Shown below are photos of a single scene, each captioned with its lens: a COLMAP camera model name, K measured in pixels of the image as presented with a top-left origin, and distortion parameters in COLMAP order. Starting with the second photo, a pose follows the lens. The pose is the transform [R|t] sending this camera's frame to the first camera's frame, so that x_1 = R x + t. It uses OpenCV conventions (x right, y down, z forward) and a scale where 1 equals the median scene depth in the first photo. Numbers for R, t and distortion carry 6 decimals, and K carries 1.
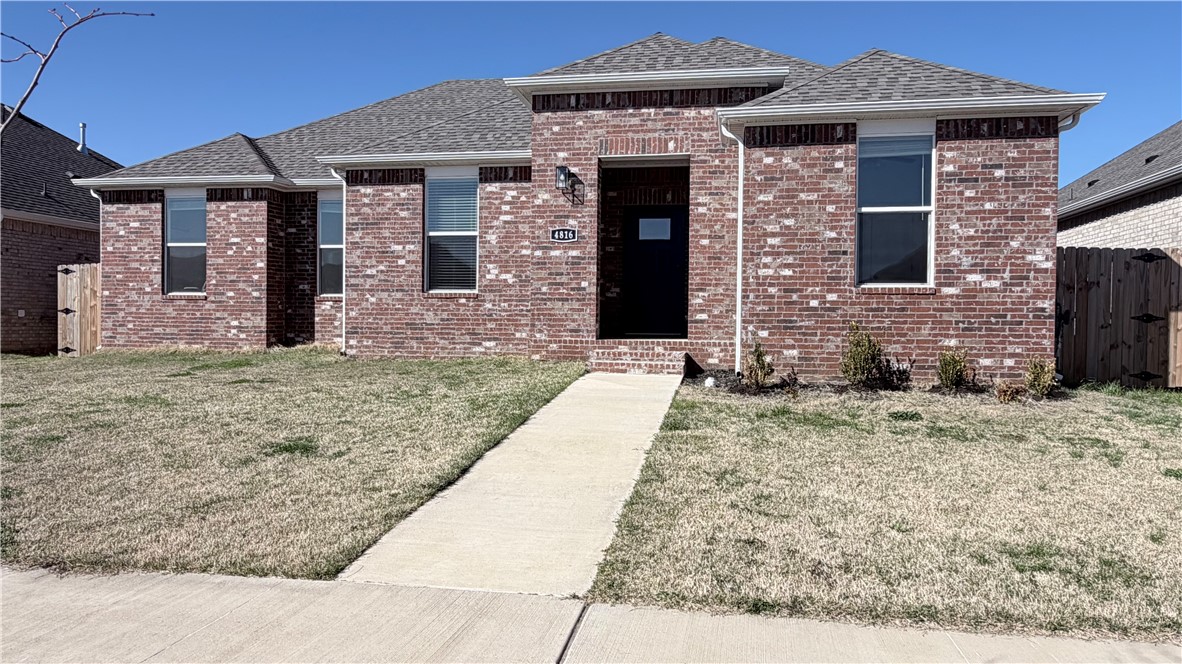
lens RADIAL K [[822.0, 0, 590.8], [0, 822.0, 335.7], [0, 0, 1]] dist [-0.005870, 0.011450]
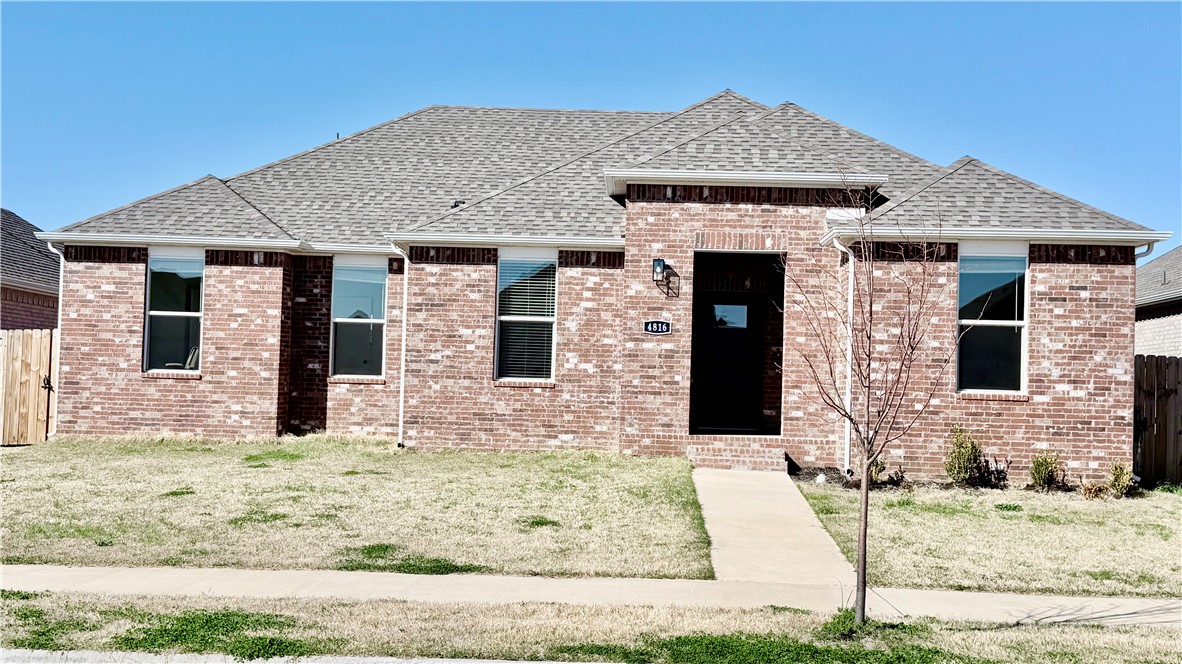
lens RADIAL K [[1428.1, 0, 588.7], [0, 1428.1, 335.2], [0, 0, 1]] dist [0.121957, 0.000000]
pose [[0.991553, 0.024436, 0.127381, -0.334839], [-0.017417, 0.998283, -0.055923, -0.016584], [-0.128528, 0.053232, 0.990276, -0.685502]]
